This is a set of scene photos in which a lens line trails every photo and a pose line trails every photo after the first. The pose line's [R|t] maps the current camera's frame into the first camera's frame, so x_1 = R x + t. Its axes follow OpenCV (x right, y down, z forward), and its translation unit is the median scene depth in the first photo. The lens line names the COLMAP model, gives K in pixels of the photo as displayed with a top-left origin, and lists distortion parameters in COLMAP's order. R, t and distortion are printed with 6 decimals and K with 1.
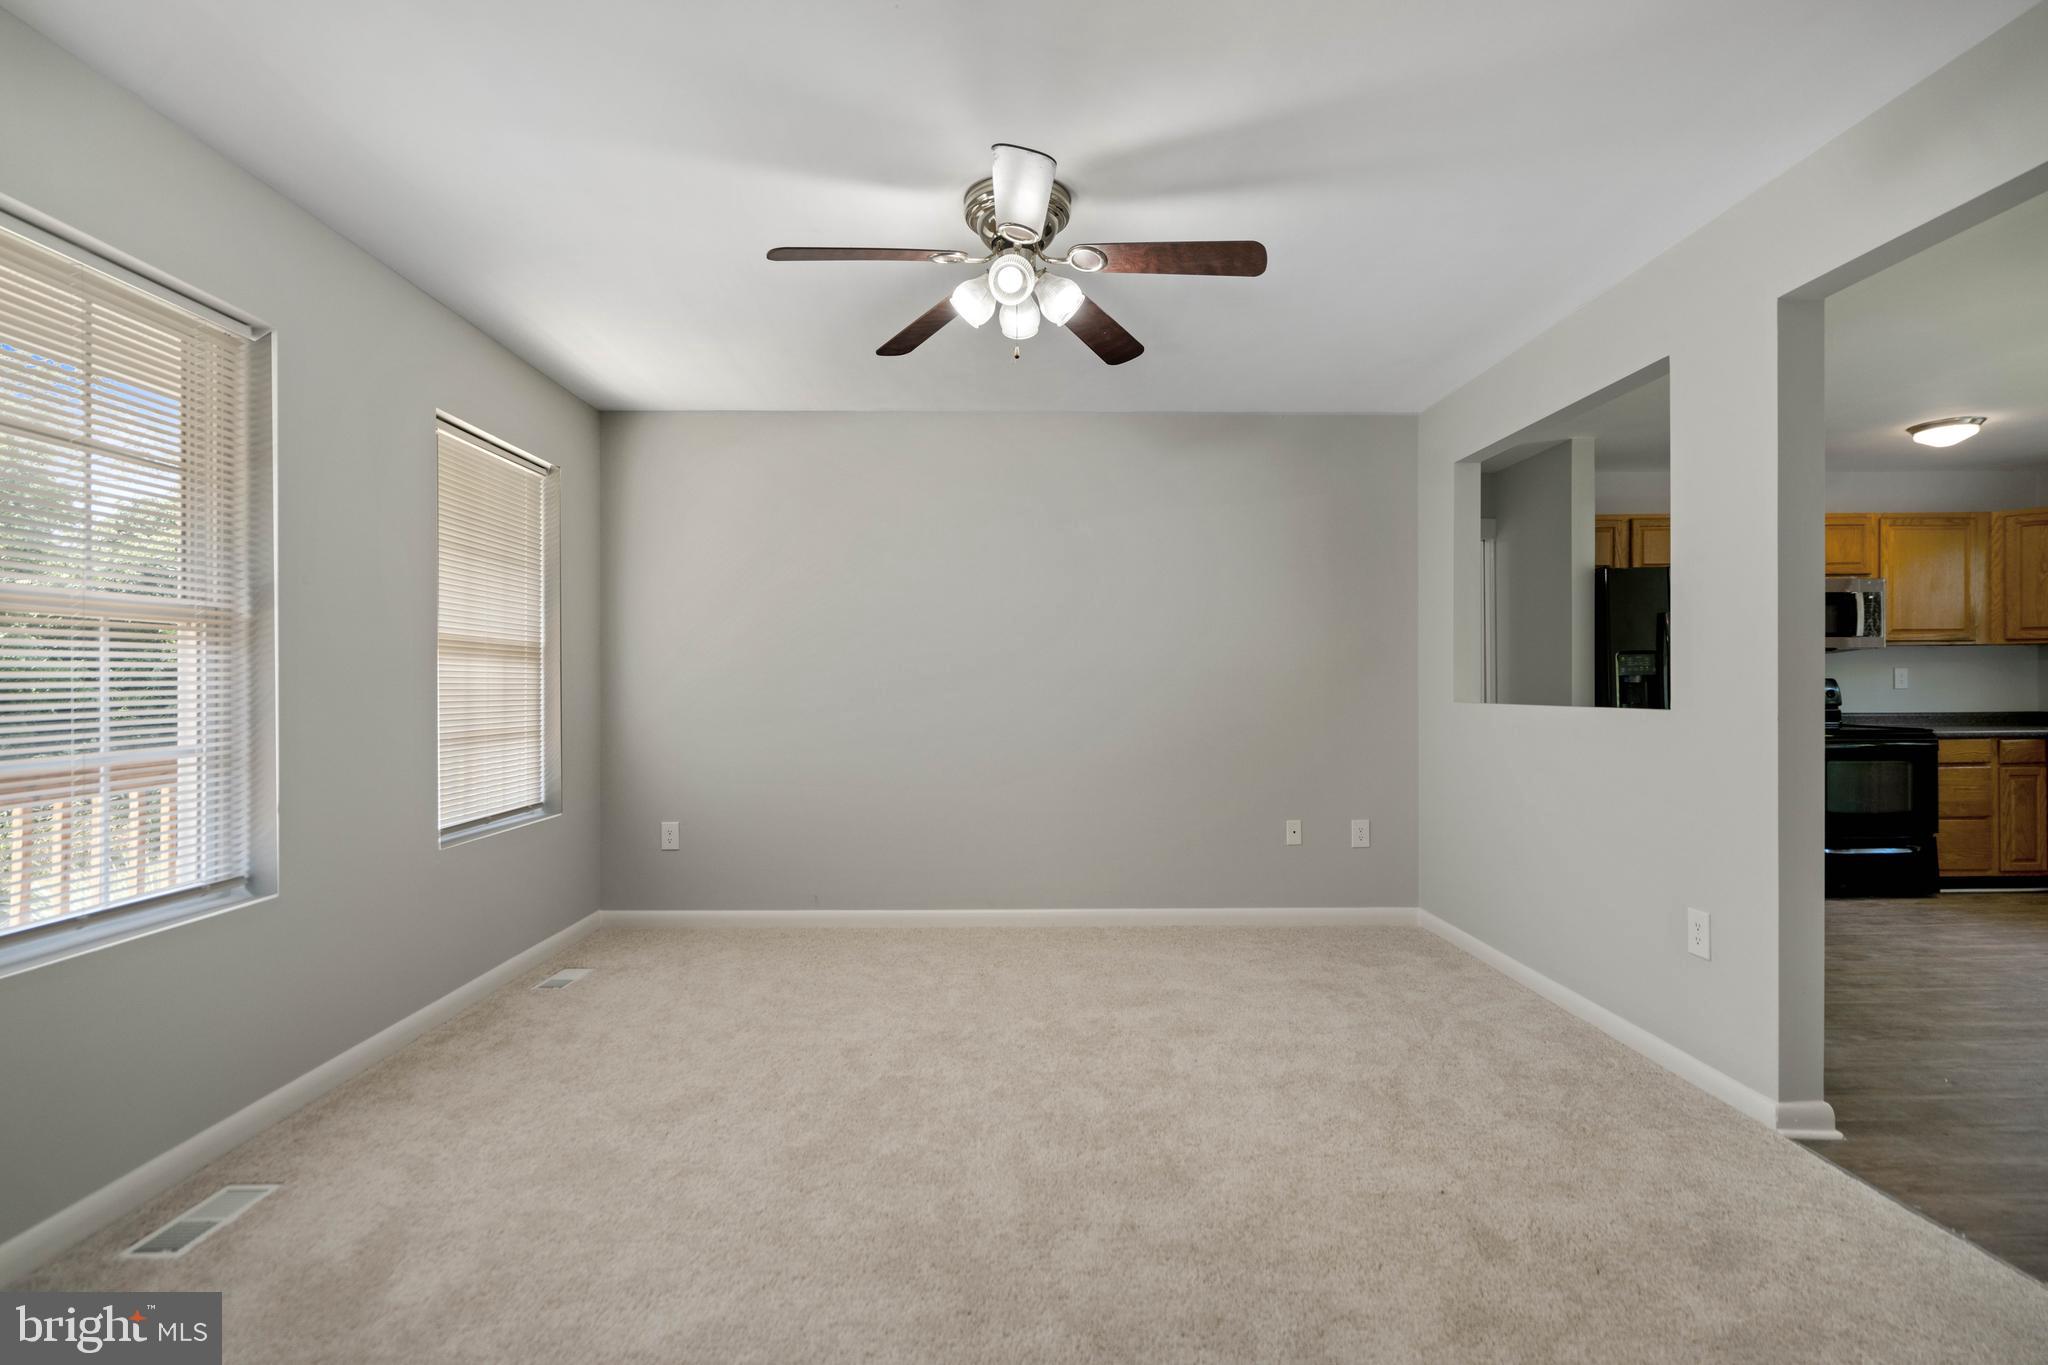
lens RADIAL K [[948.0, 0, 1015.3], [0, 948.0, 678.8], [0, 0, 1]] dist [-0.000103, 0.000337]
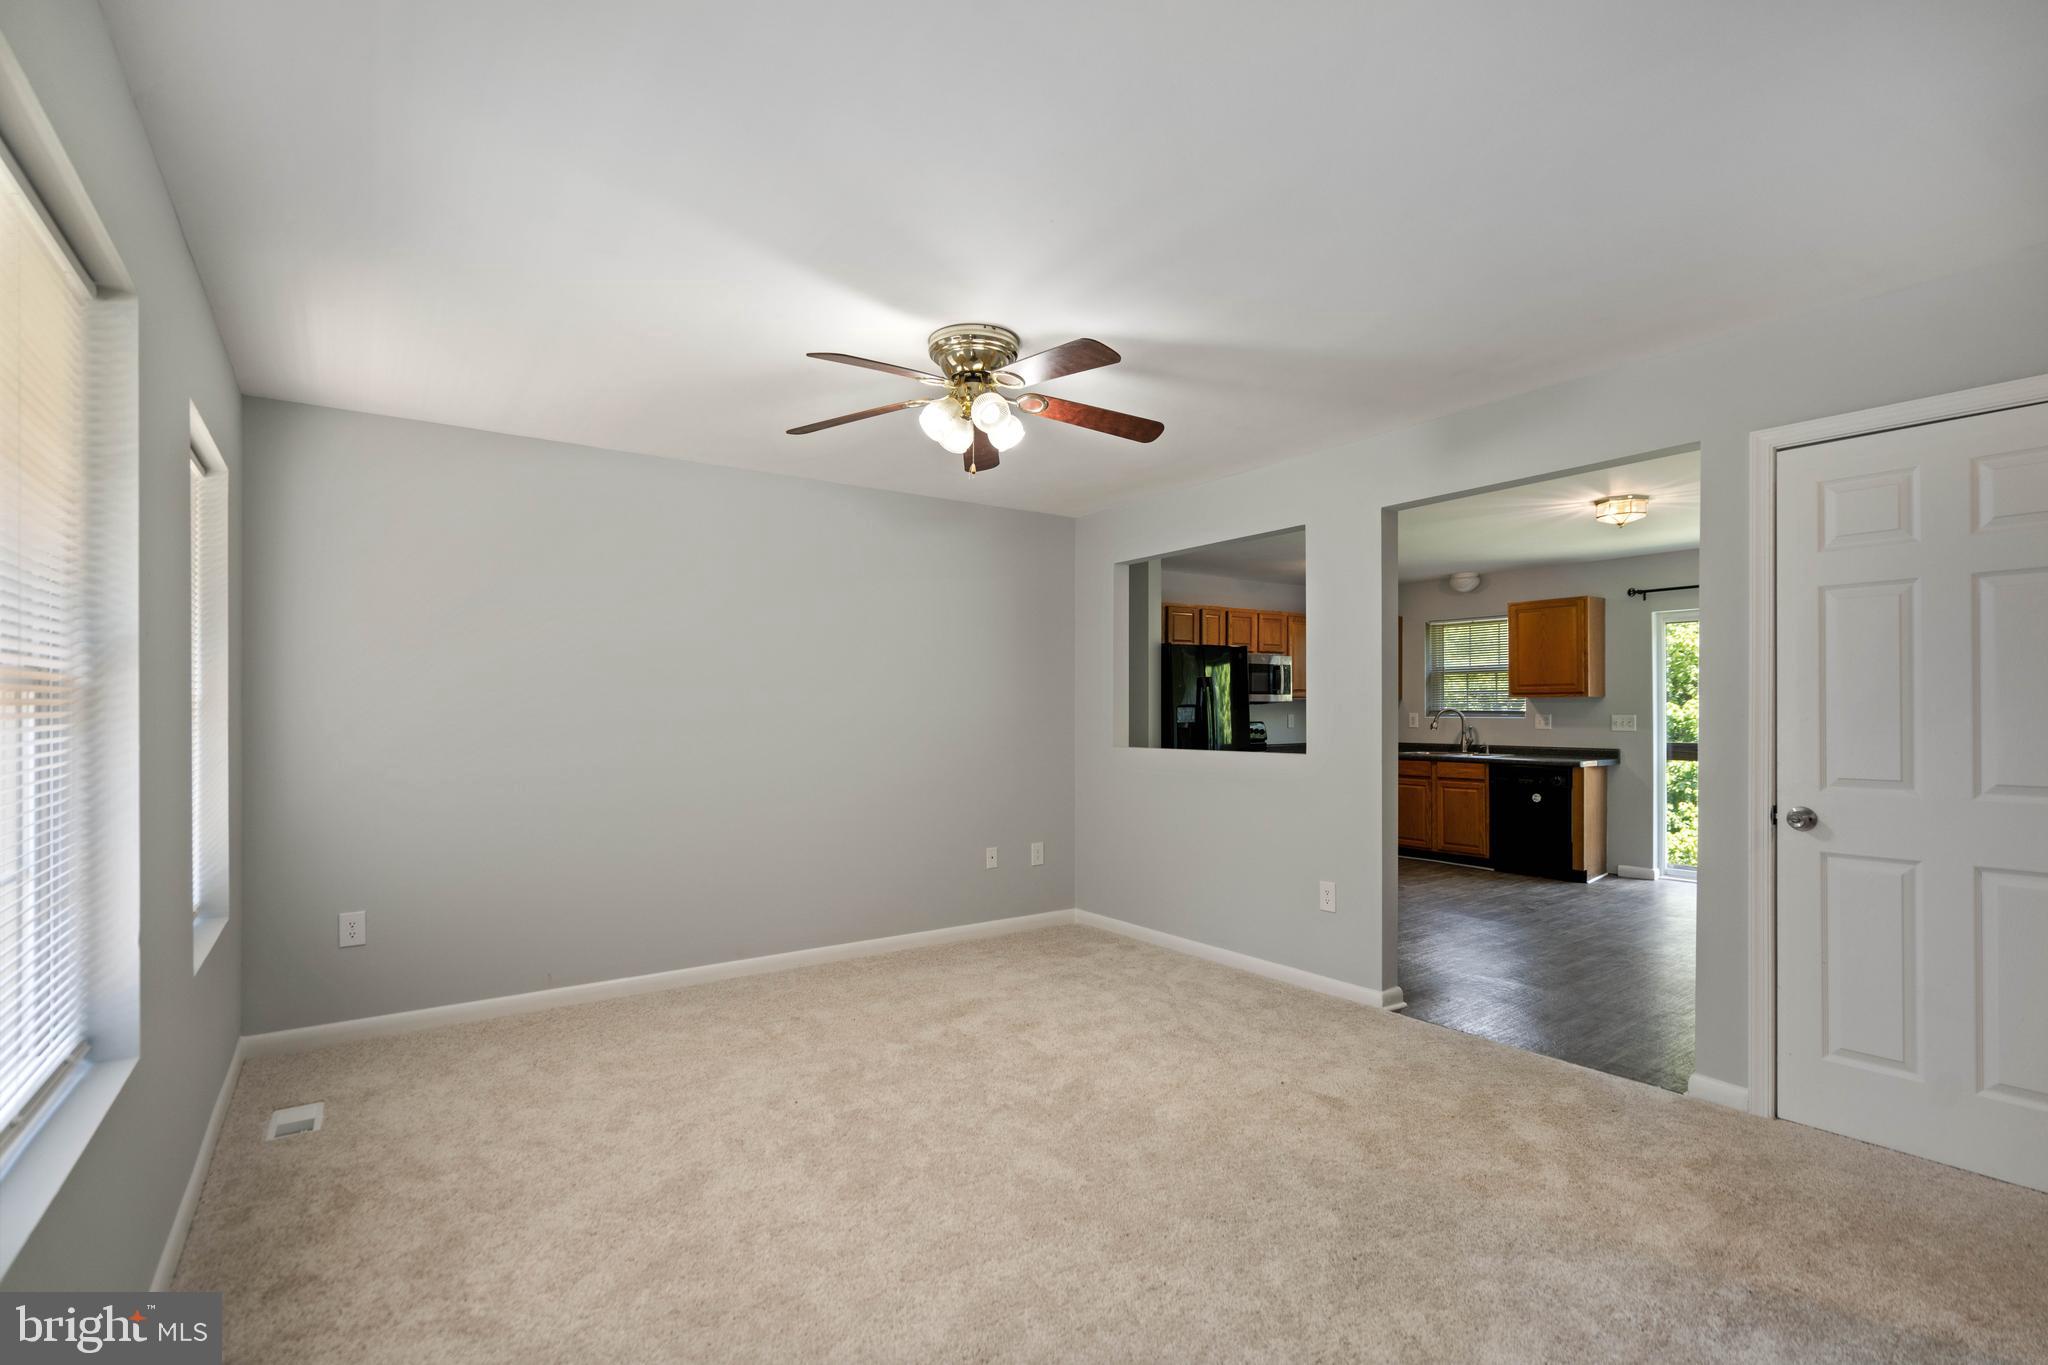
lens RADIAL K [[944.7, 0, 1026.0], [0, 944.7, 703.0], [0, 0, 1]] dist [-0.014794, 0.011107]
pose [[0.823284, 0.003878, 0.567617, -0.379444], [-0.000881, 0.999984, -0.005555, -0.028233], [-0.567629, 0.004073, 0.823274, -0.002750]]
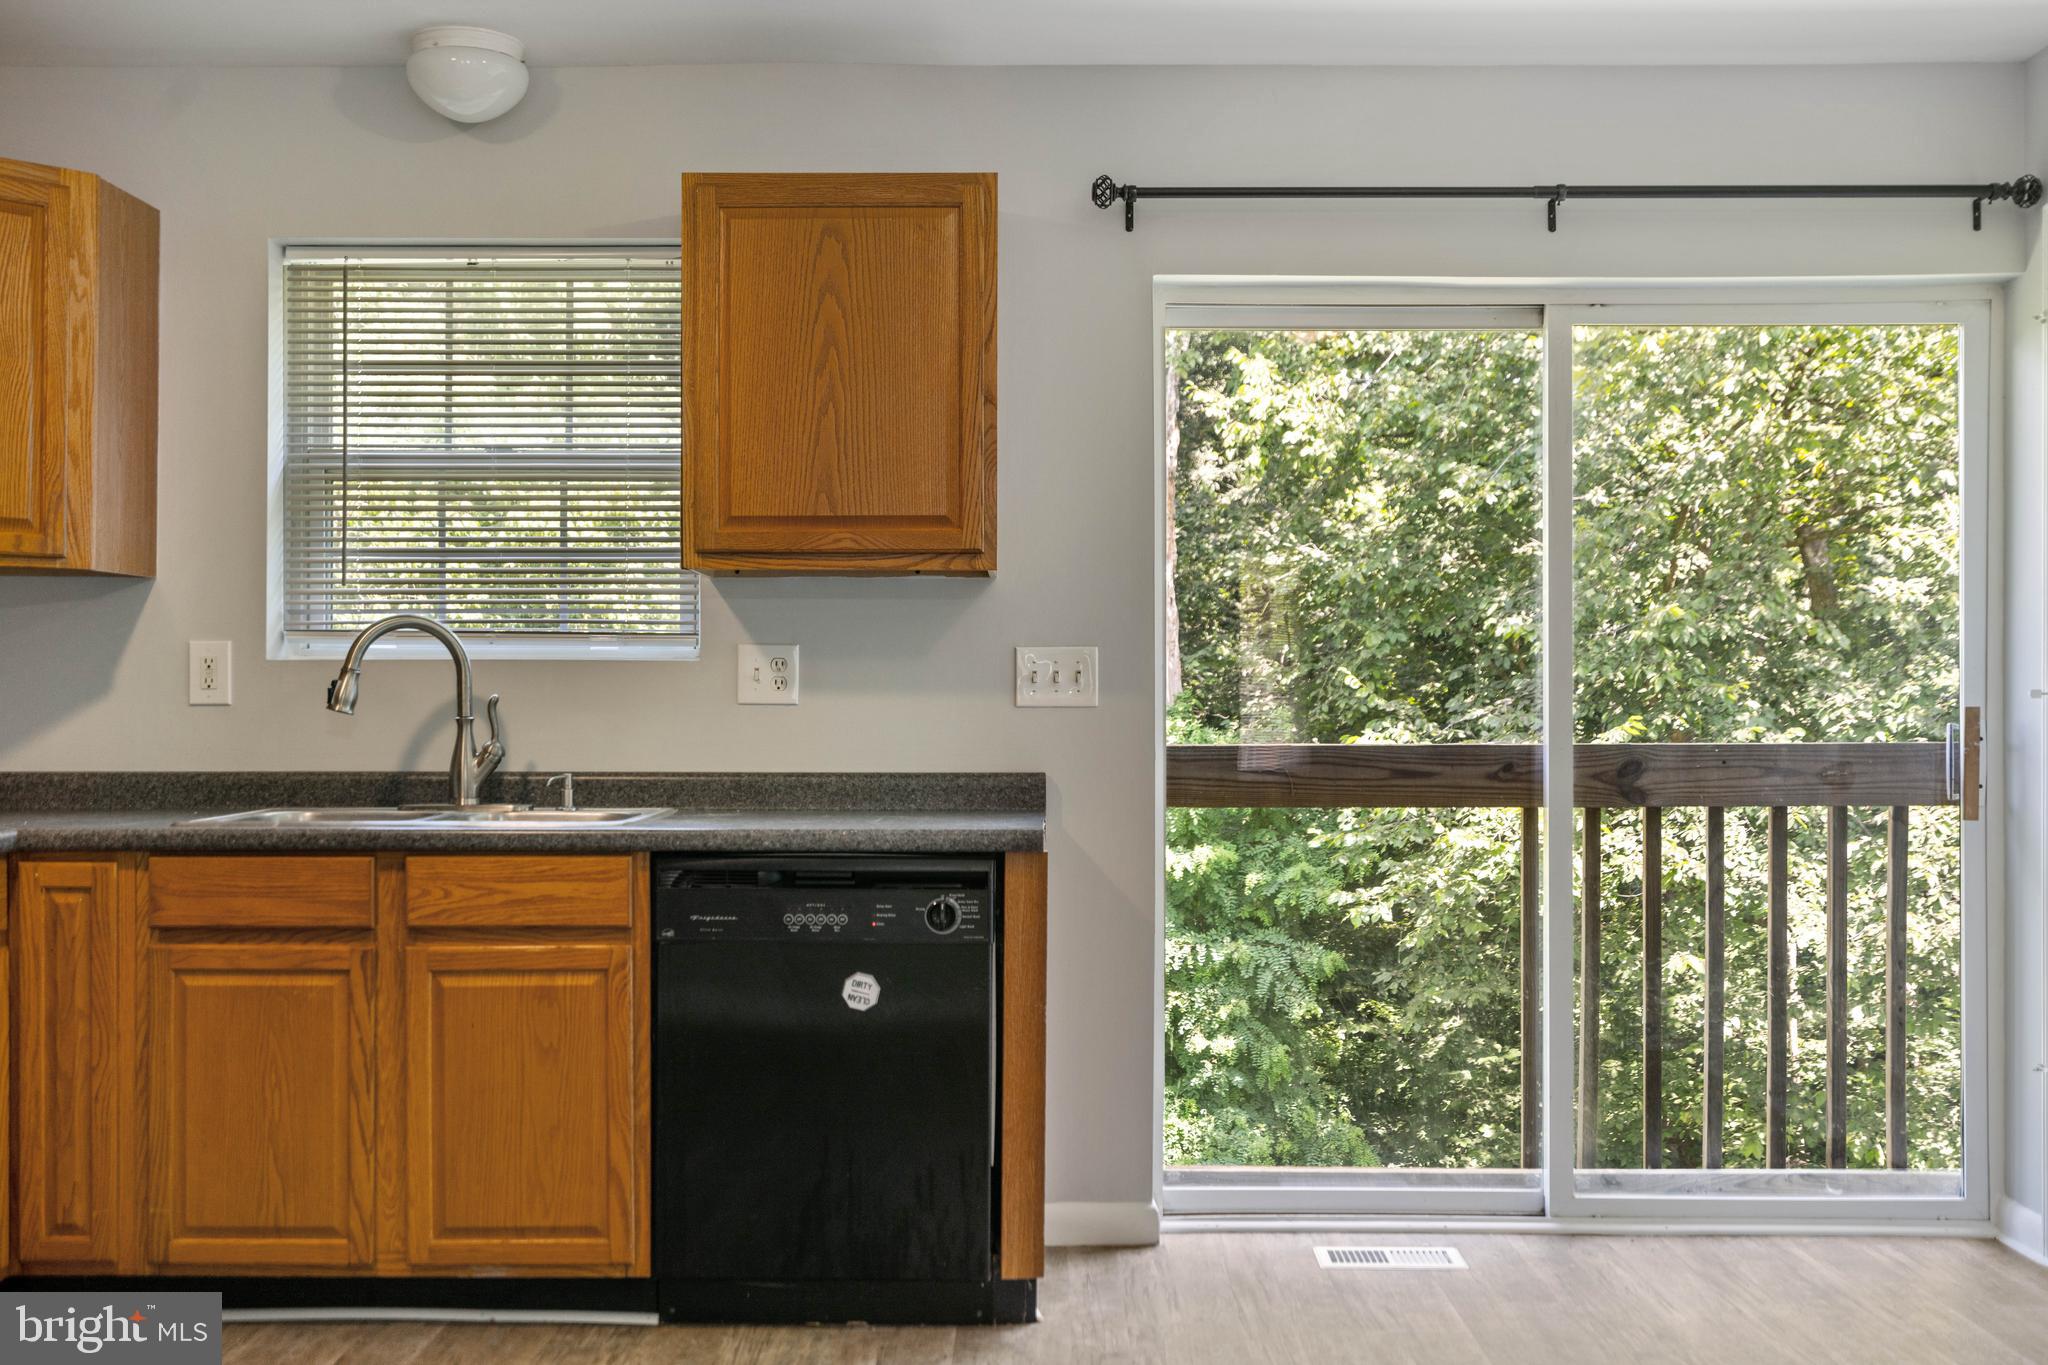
lens RADIAL K [[2031.2, 0, 1031.8], [0, 2031.2, 690.7], [0, 0, 1]] dist [0.017966, -0.017379]
pose [[0.025743, 0.004319, 0.999659, 0.501316], [-0.003253, 0.999986, -0.004237, 0.009692], [-0.999663, -0.003143, 0.025757, 0.791972]]
